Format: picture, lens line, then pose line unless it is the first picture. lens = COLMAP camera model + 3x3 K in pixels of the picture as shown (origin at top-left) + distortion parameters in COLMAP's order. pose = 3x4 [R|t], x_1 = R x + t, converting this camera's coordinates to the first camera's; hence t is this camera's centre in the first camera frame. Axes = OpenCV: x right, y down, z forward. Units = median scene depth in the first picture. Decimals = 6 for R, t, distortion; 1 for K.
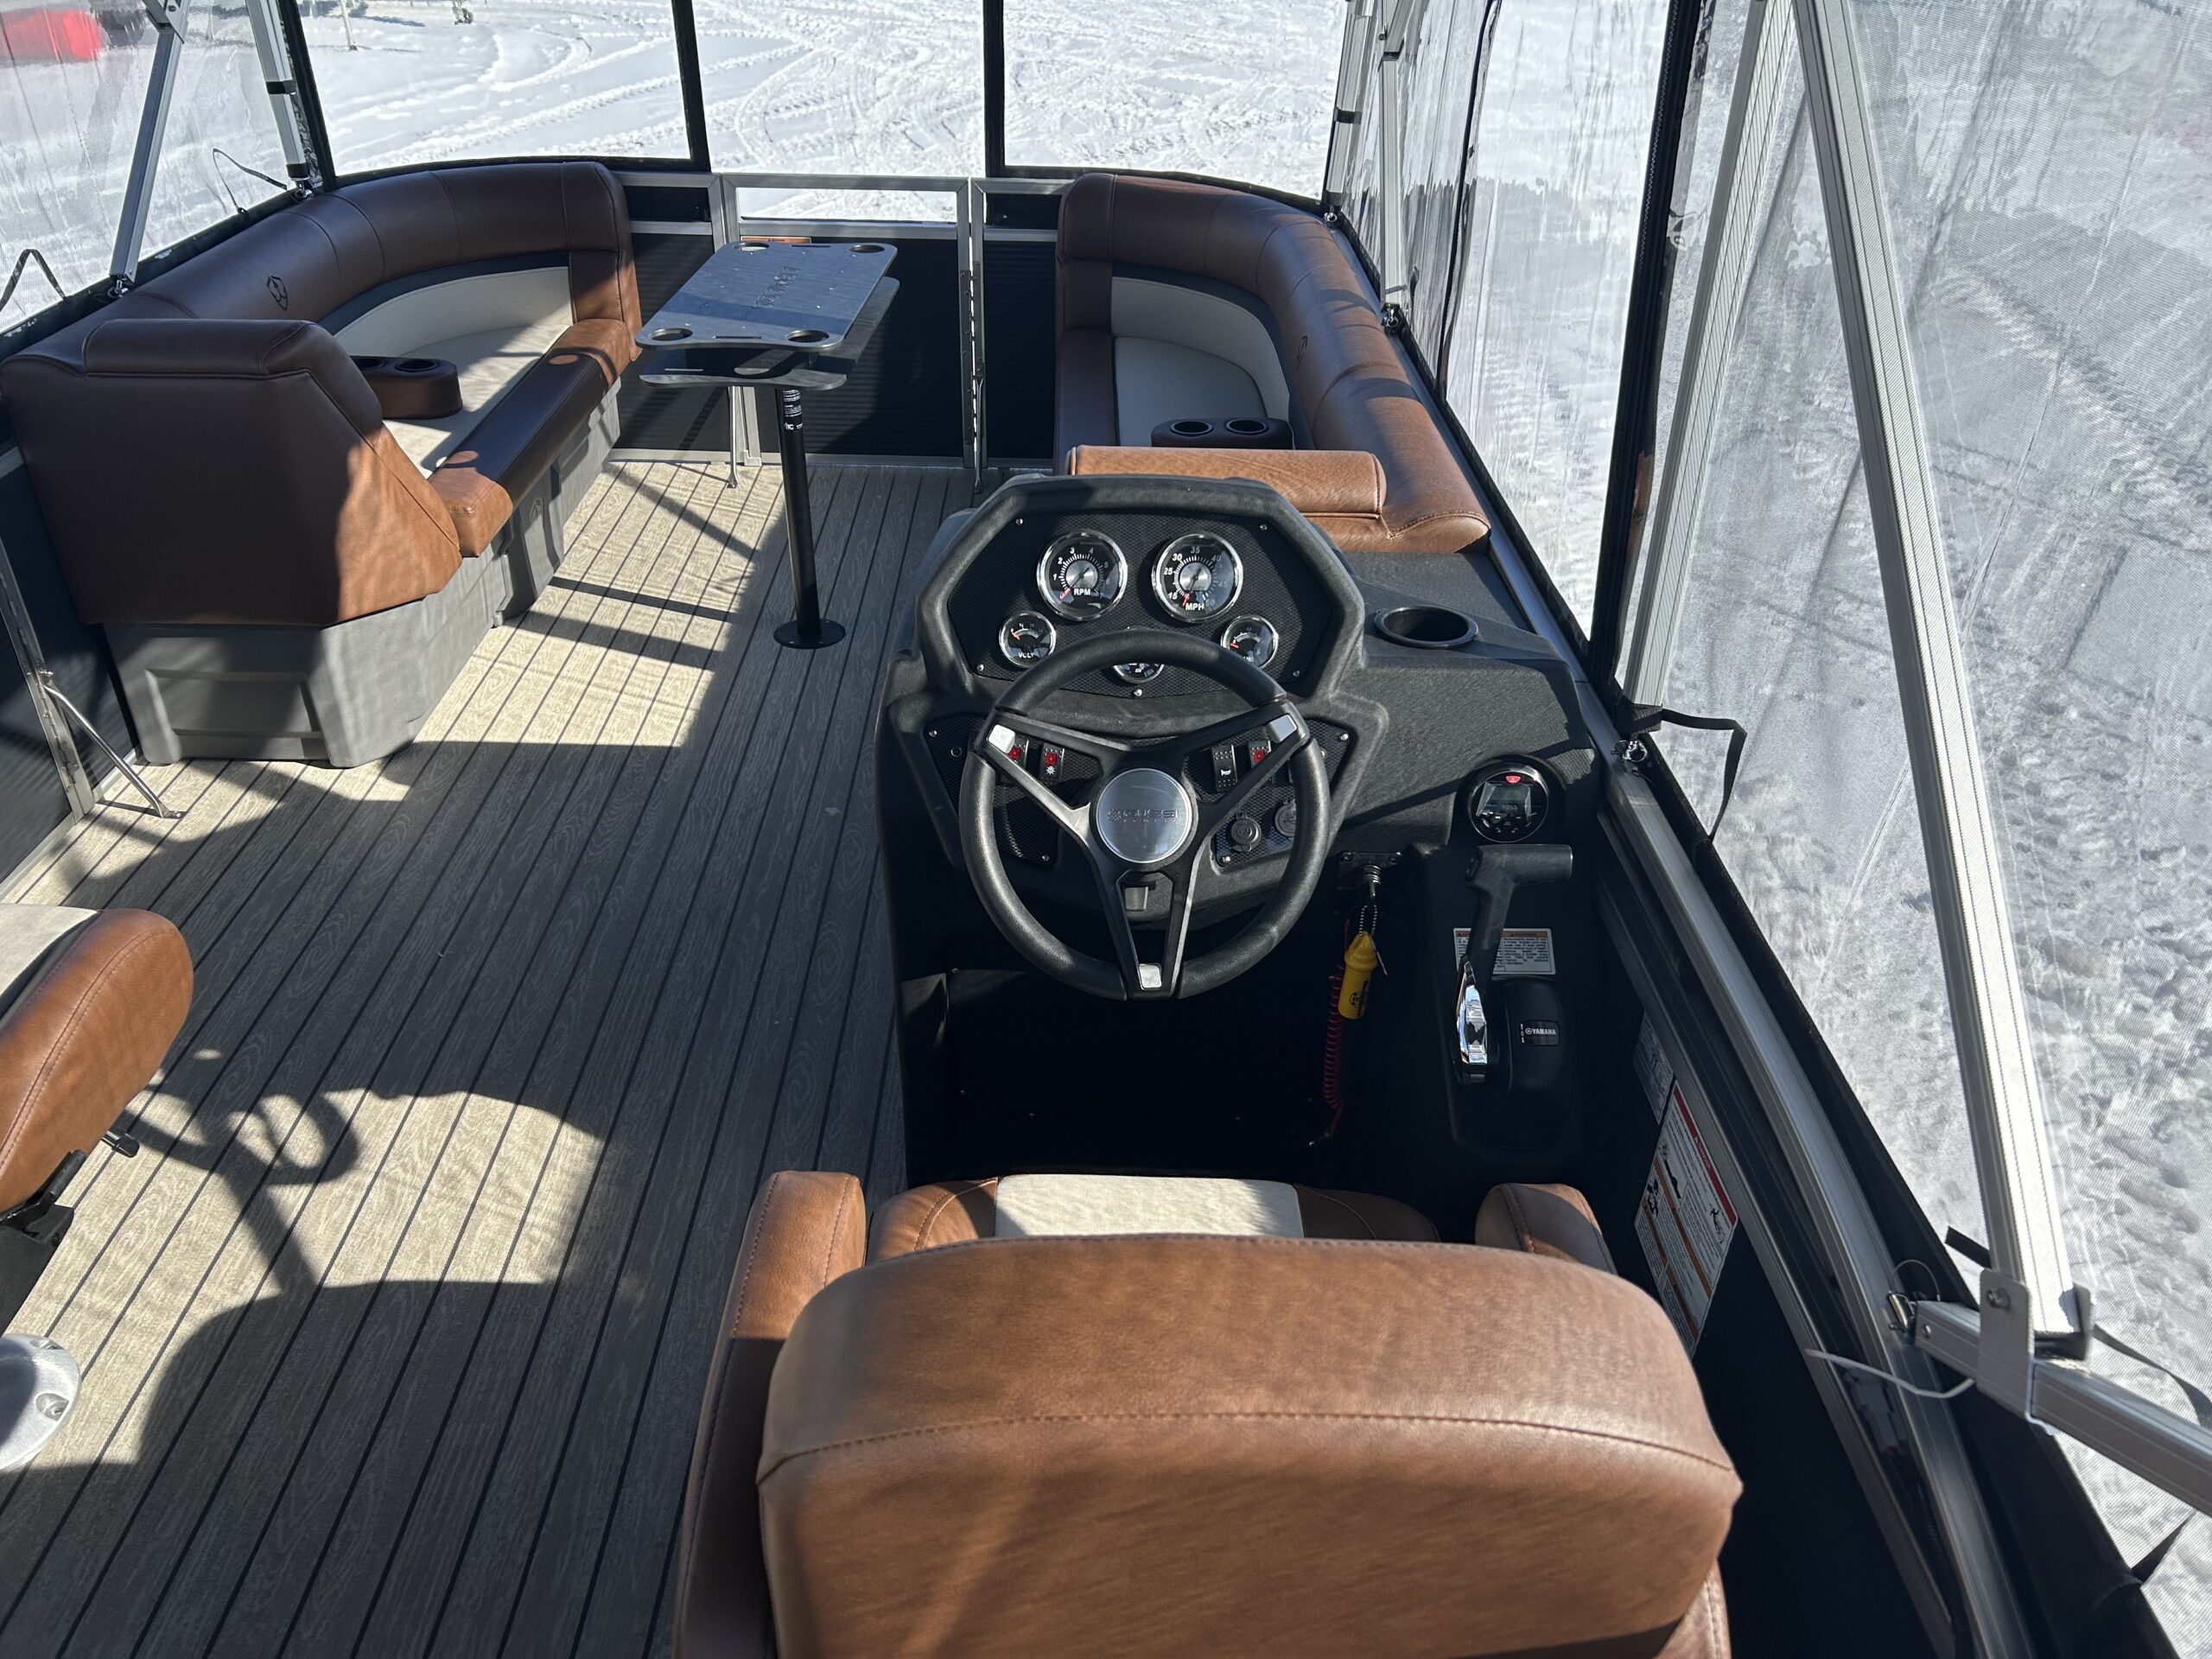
lens RADIAL K [[1697.1, 0, 1106.0], [0, 1697.1, 829.5], [0, 0, 1]] dist [0.021667, -0.007304]
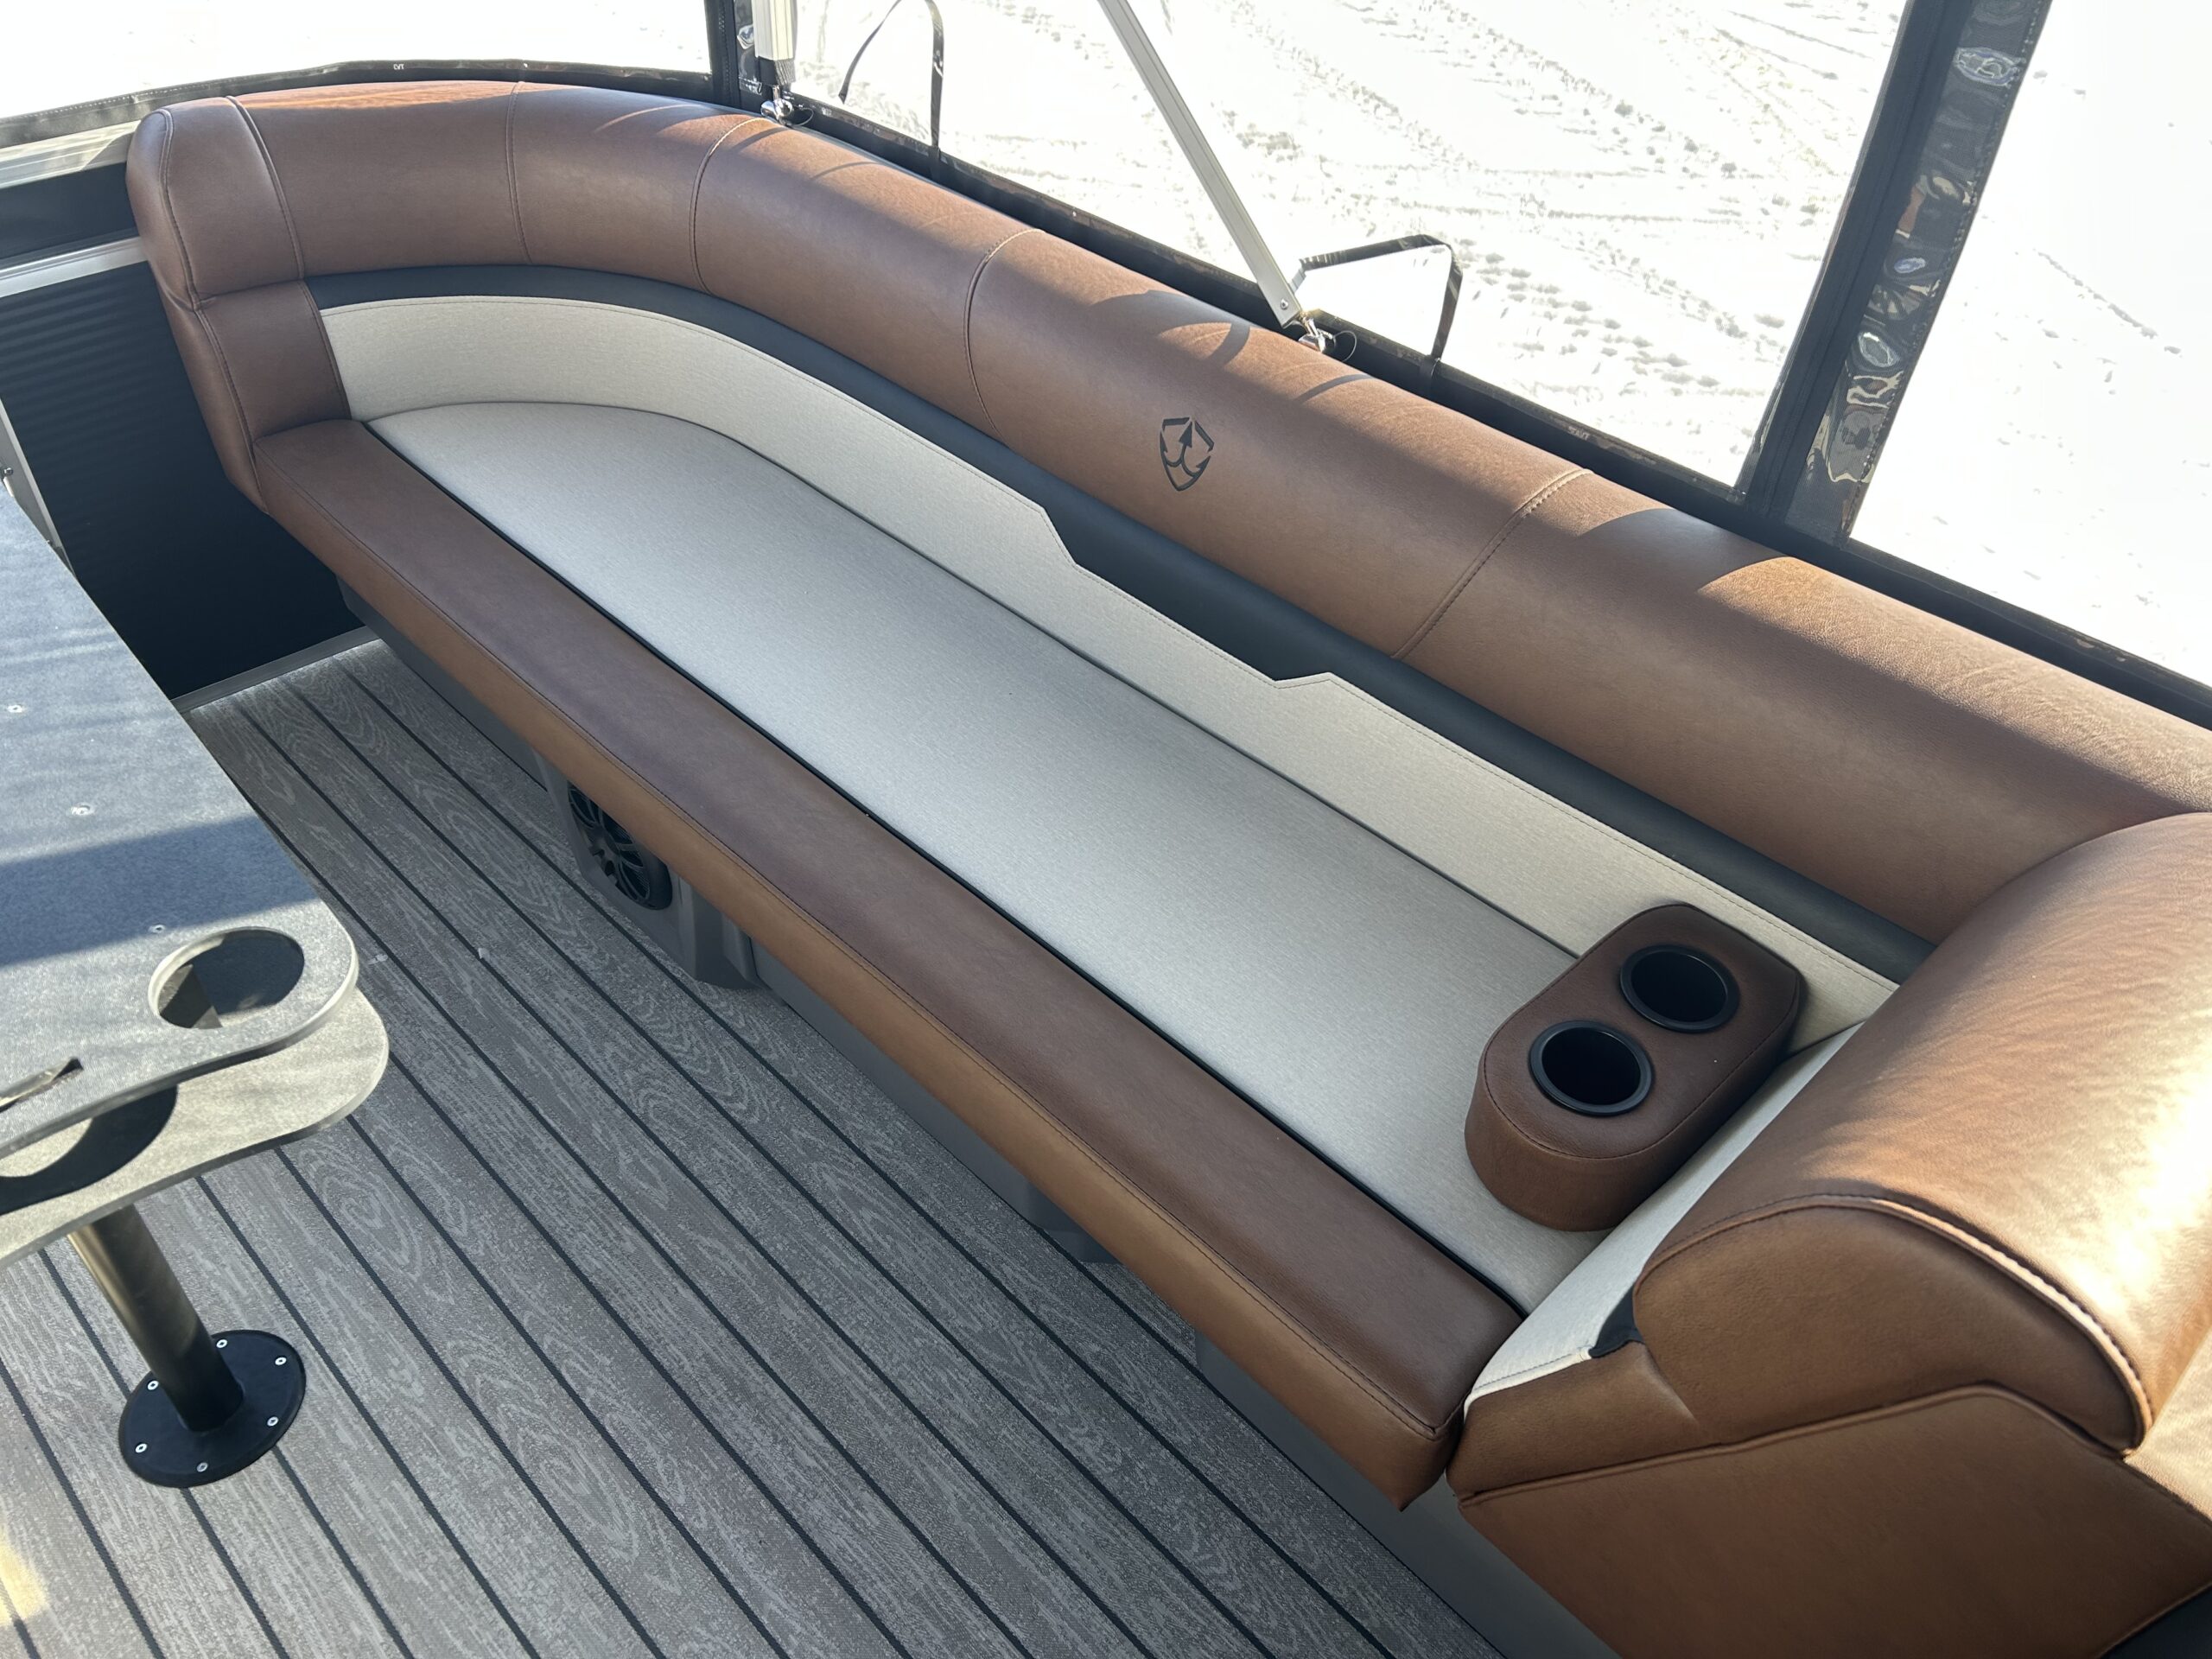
lens RADIAL K [[1697.1, 0, 1106.0], [0, 1697.1, 829.5], [0, 0, 1]] dist [0.021667, -0.007304]
pose [[0.723653, -0.446564, 0.526220, -0.167412], [0.352529, 0.894656, 0.274433, -0.269733], [-0.593338, -0.013086, 0.804847, 0.518161]]
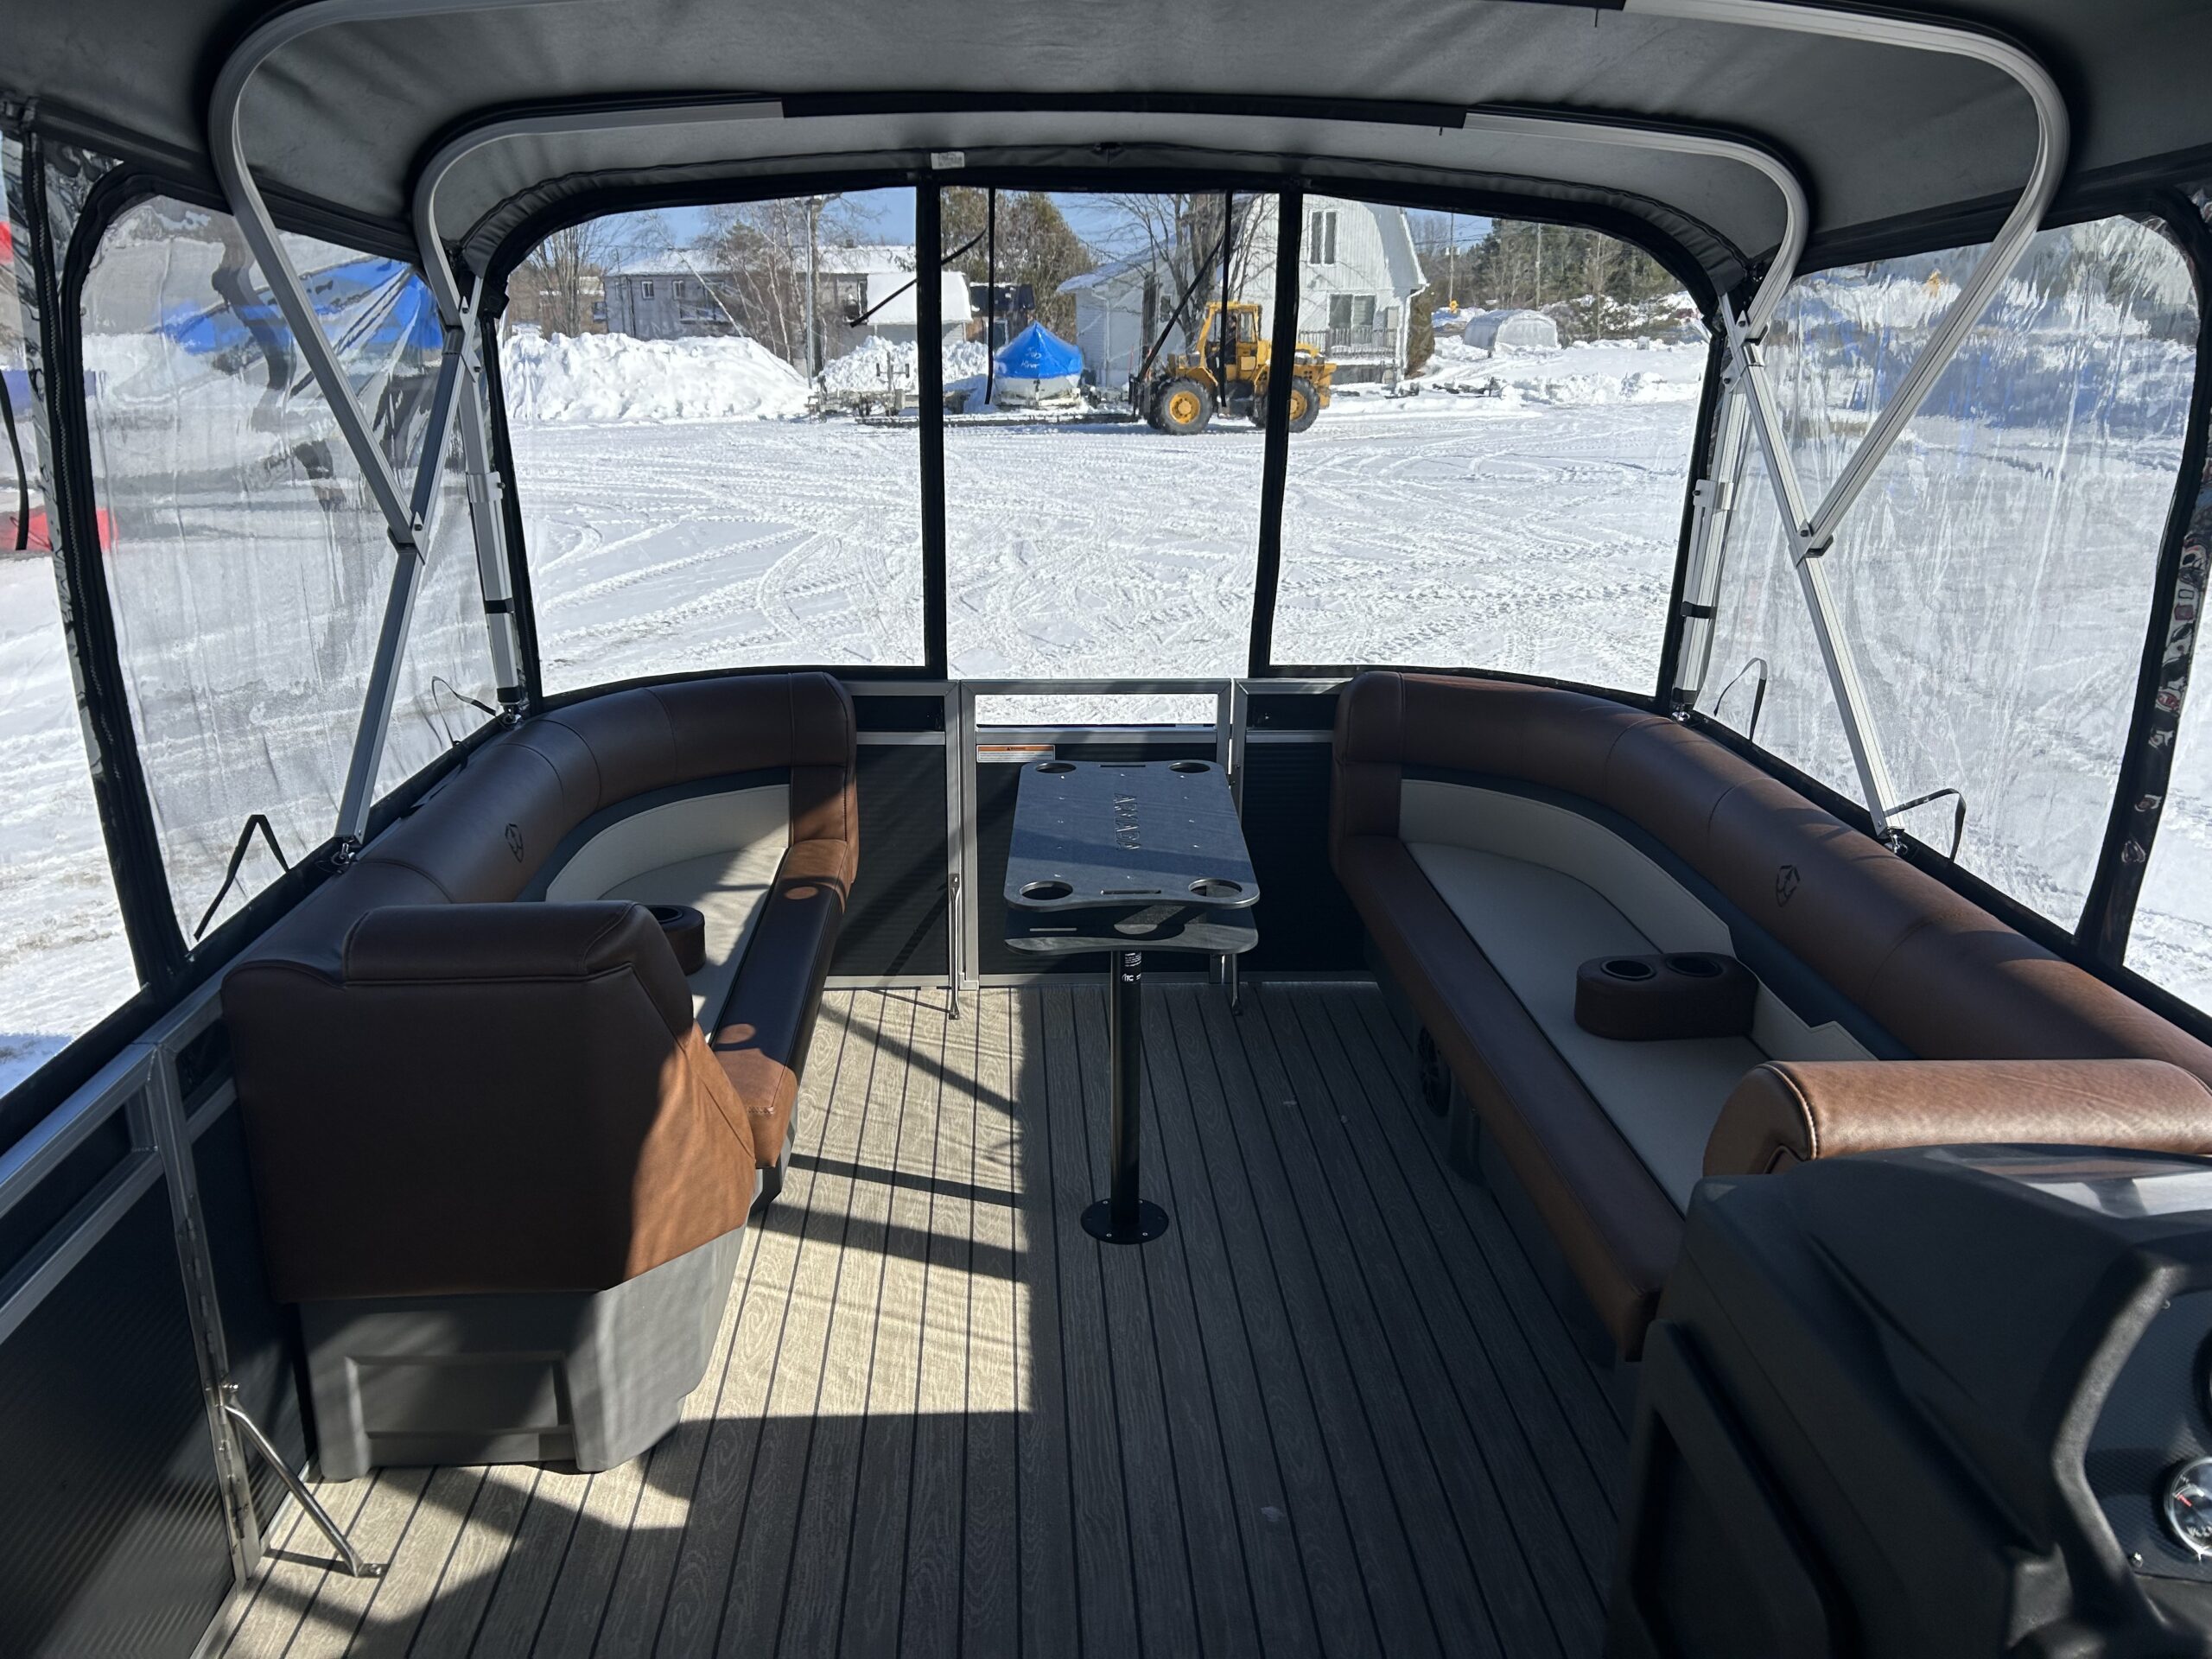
lens RADIAL K [[1671.1, 0, 1106.0], [0, 1671.1, 829.5], [0, 0, 1]] dist [0.118696, -0.149328]
pose [[0.998603, -0.024944, 0.046588, -0.208669], [0.035647, 0.968764, -0.245410, -0.096299], [-0.039011, 0.246728, 0.968299, 0.172707]]
